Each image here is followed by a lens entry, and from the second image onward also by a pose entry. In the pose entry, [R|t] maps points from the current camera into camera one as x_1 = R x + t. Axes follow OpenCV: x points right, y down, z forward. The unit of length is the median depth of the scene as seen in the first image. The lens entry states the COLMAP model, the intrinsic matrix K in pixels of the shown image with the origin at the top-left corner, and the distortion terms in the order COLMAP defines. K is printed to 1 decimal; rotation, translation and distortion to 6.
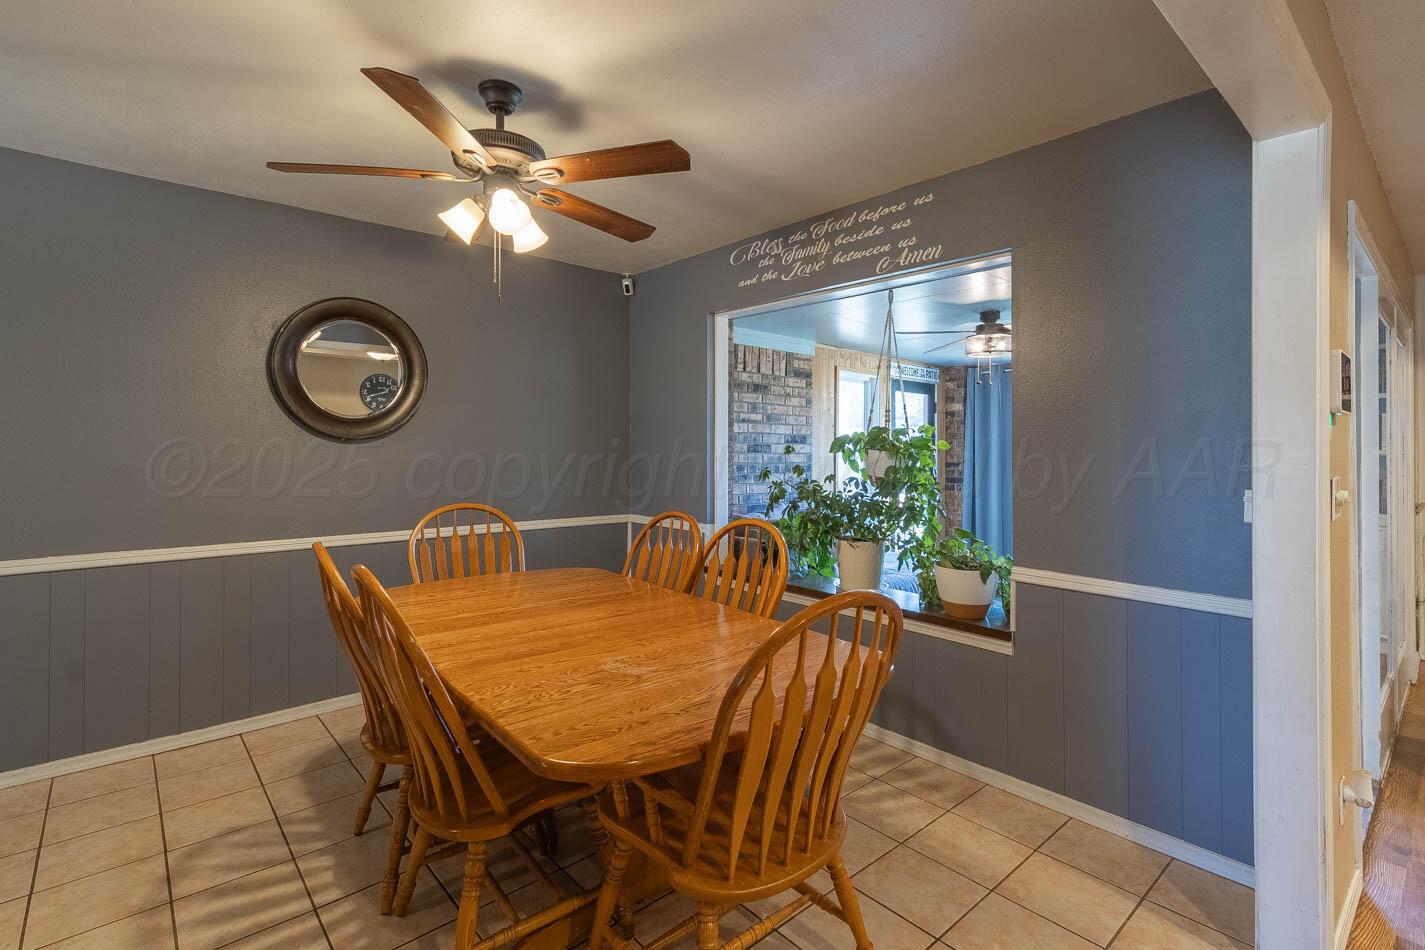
lens RADIAL K [[675.2, 0, 685.5], [0, 675.2, 485.3], [0, 0, 1]] dist [0.004851, -0.004993]
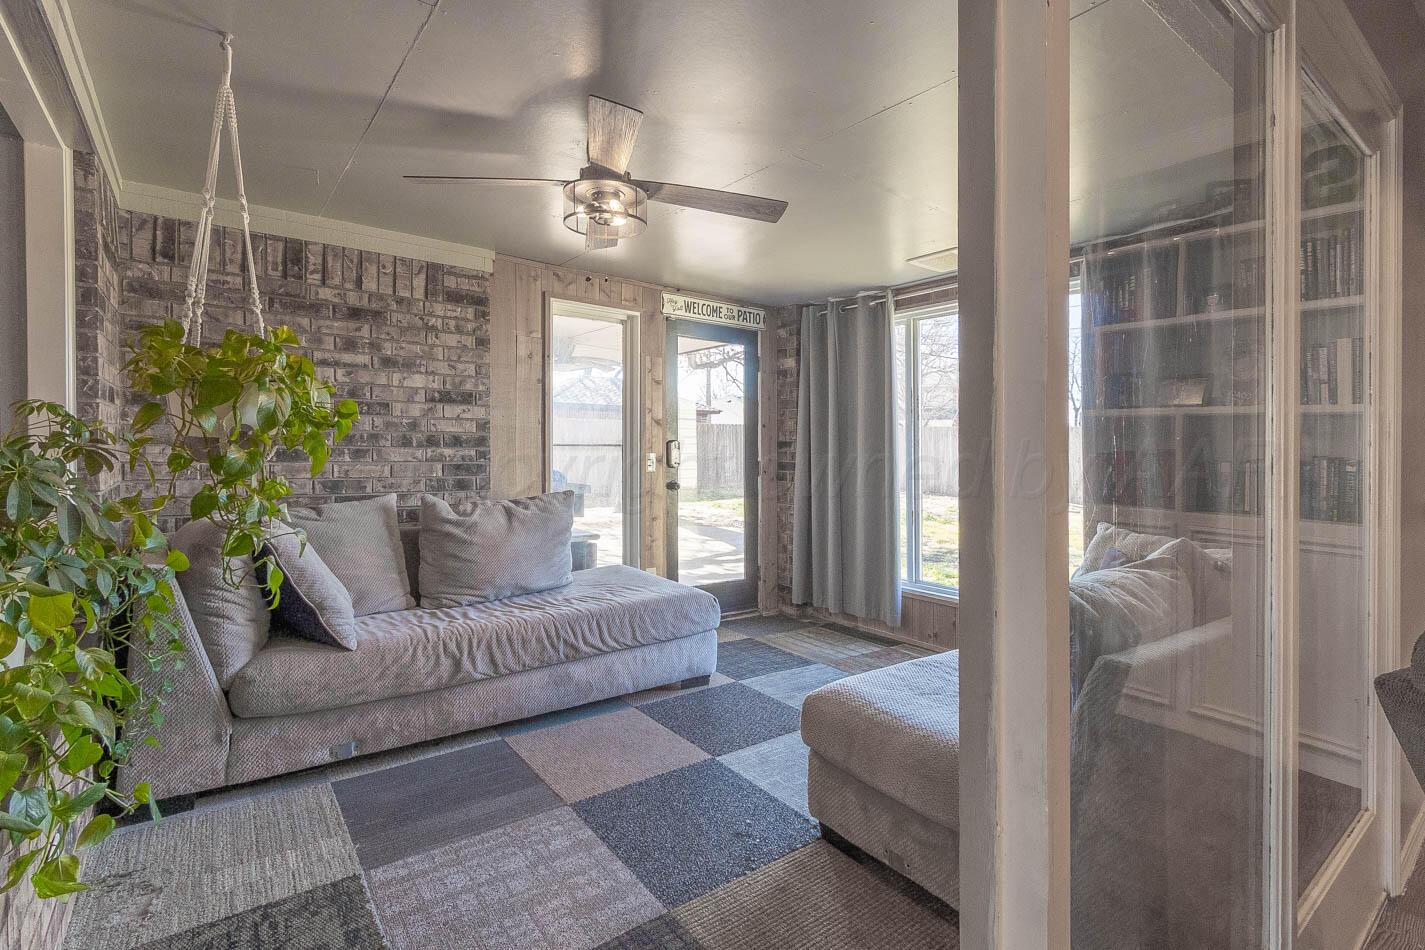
lens RADIAL K [[675.2, 0, 699.0], [0, 675.2, 477.0], [0, 0, 1]] dist [0.004851, -0.004993]
pose [[0.997656, 0.008002, -0.067962, 0.444816], [-0.008539, 0.999935, -0.007604, 0.012296], [0.067897, 0.008166, 0.997659, 0.358256]]
